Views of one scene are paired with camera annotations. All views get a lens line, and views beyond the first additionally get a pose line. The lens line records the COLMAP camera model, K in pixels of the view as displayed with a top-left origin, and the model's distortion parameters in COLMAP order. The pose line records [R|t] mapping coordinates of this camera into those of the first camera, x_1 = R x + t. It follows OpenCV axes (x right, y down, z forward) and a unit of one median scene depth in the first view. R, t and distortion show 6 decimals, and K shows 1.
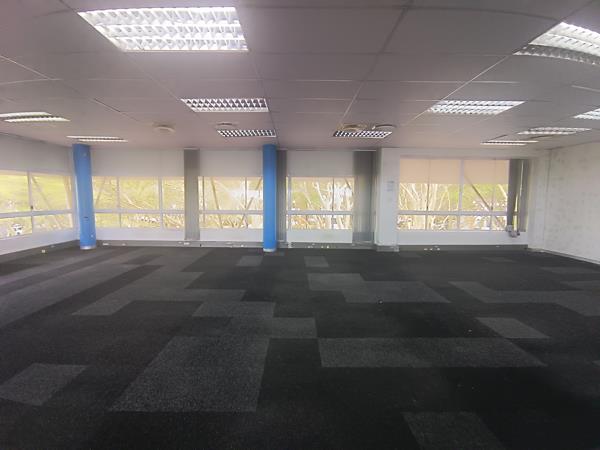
lens RADIAL K [[275.3, 0, 299.2], [0, 275.3, 224.6], [0, 0, 1]] dist [-0.025953, 0.009238]
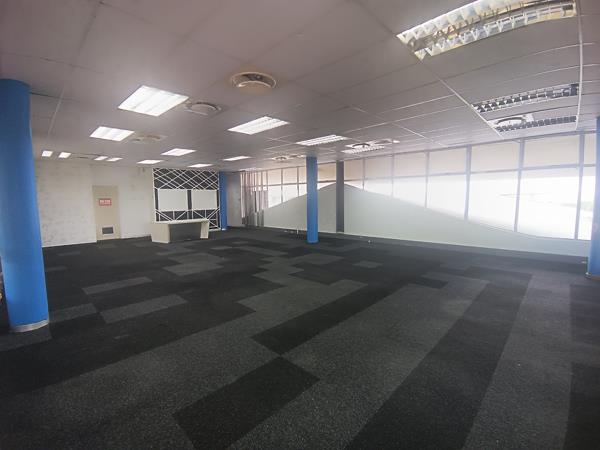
lens RADIAL K [[275.3, 0, 296.5], [0, 275.3, 224.7], [0, 0, 1]] dist [-0.025953, 0.009238]
pose [[-0.703747, -0.065640, 0.707412, -0.689491], [0.068855, 0.984733, 0.159872, -0.103685], [-0.707106, 0.161218, -0.688484, 0.963124]]
